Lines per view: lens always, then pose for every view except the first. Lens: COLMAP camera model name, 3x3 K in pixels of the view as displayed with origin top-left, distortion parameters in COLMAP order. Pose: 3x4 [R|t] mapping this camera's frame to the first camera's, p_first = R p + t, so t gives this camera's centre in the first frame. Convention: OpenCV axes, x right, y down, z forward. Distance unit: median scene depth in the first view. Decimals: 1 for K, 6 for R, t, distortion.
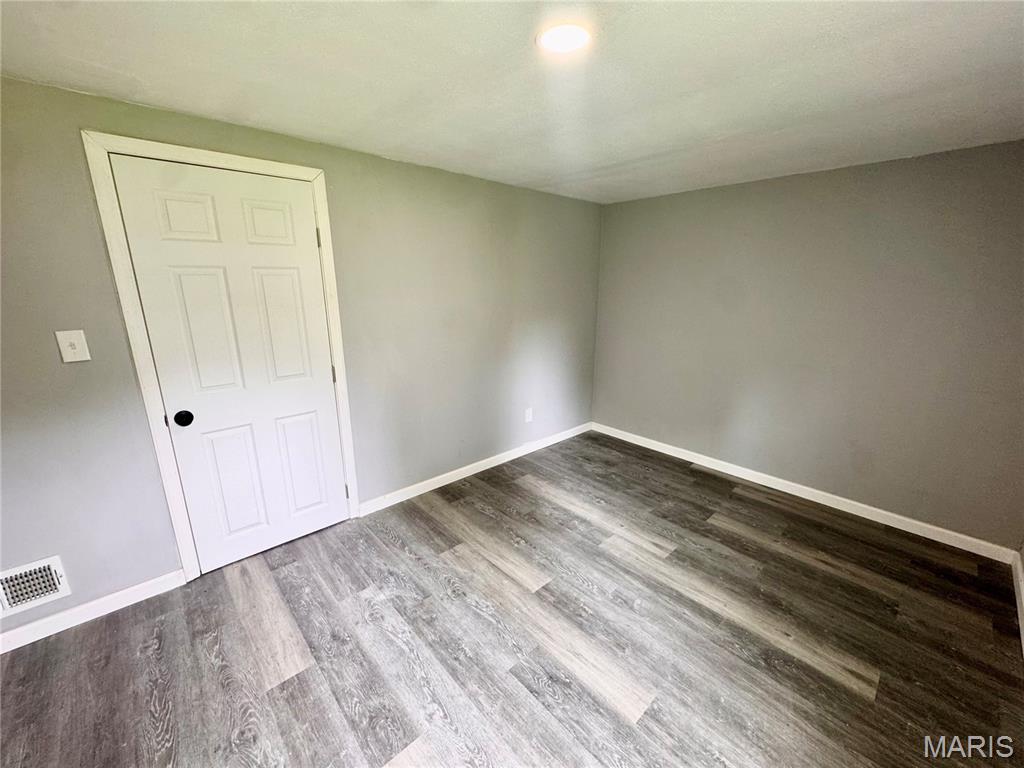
lens RADIAL K [[408.7, 0, 513.3], [0, 408.7, 384.1], [0, 0, 1]] dist [-0.003580, 0.000032]
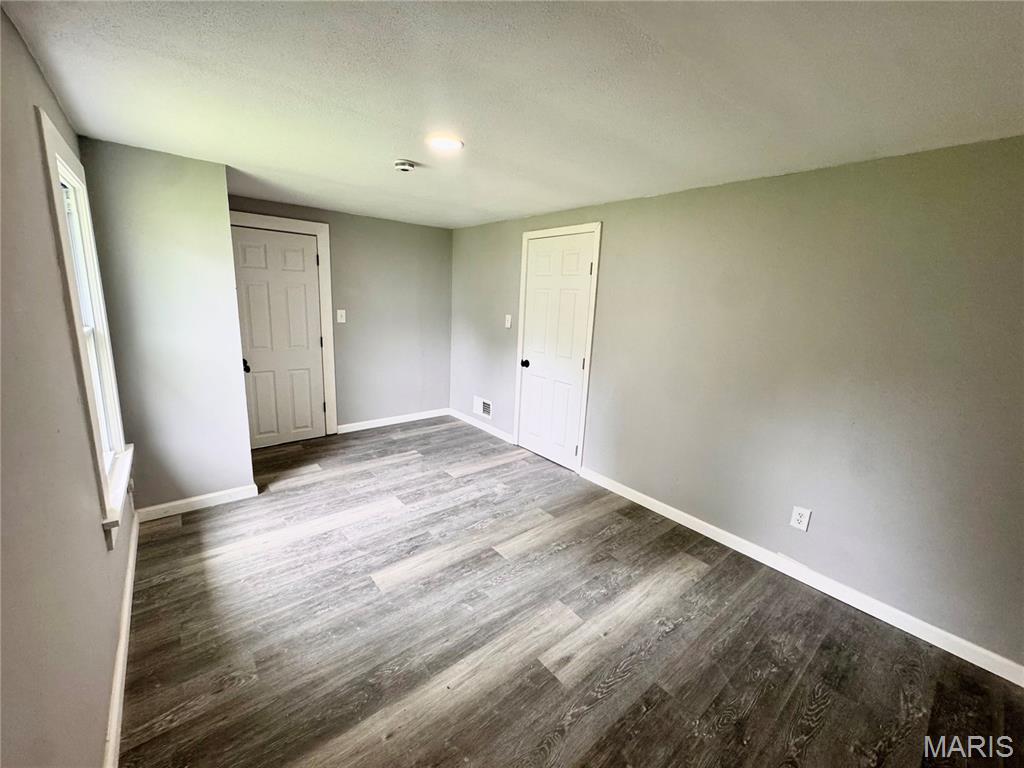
lens RADIAL K [[408.7, 0, 508.7], [0, 408.7, 380.8], [0, 0, 1]] dist [-0.003580, 0.000032]
pose [[-0.055212, 0.196611, -0.978926, 1.118402], [-0.291216, 0.934623, 0.204138, -0.209926], [0.955063, 0.296349, 0.005654, 0.879340]]
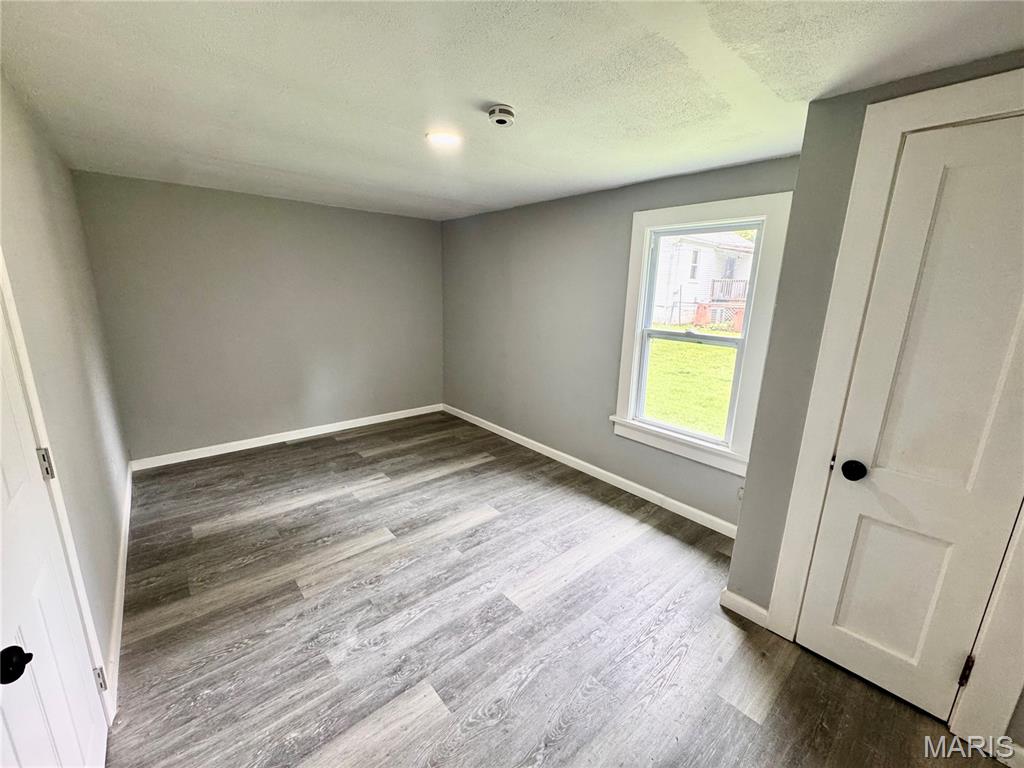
lens RADIAL K [[408.7, 0, 509.1], [0, 408.7, 383.8], [0, 0, 1]] dist [-0.003580, 0.000032]
pose [[0.031354, -0.230955, 0.972459, -1.001665], [0.218927, 0.950899, 0.218776, -0.114725], [-0.975237, 0.206038, 0.080377, 0.471315]]
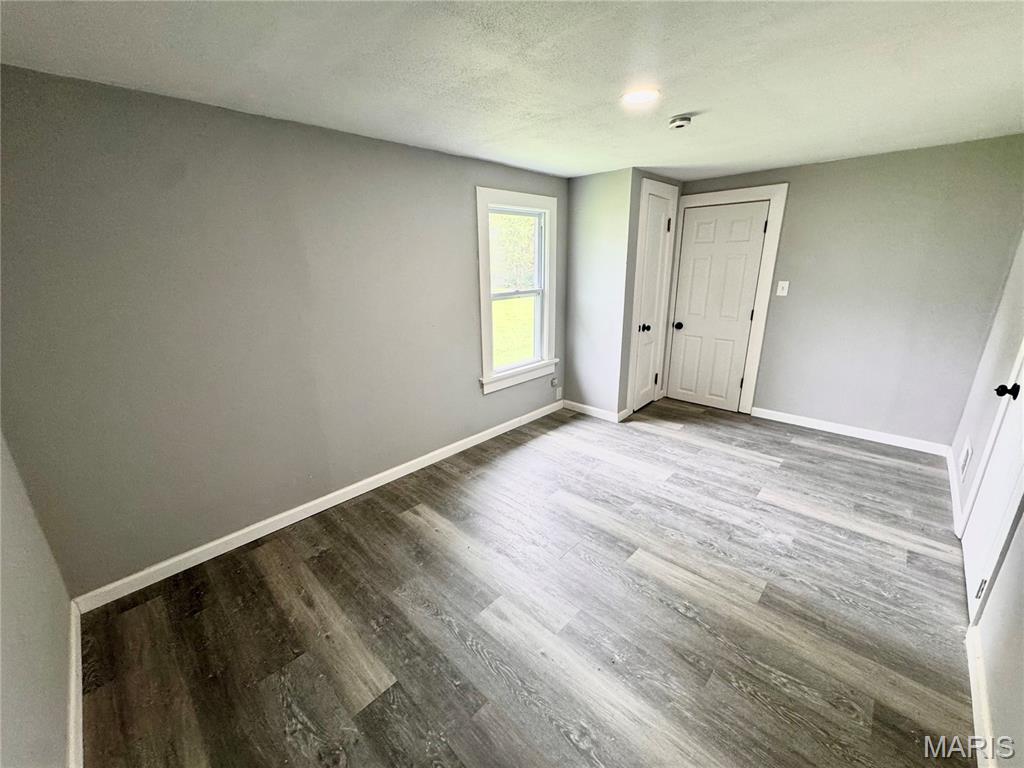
lens RADIAL K [[408.7, 0, 514.2], [0, 408.7, 381.6], [0, 0, 1]] dist [-0.003580, 0.000032]
pose [[-0.998045, 0.031849, -0.053781, 0.416190], [-0.000150, 0.859215, 0.511614, -0.413333], [0.062504, 0.510622, -0.857531, 1.654377]]
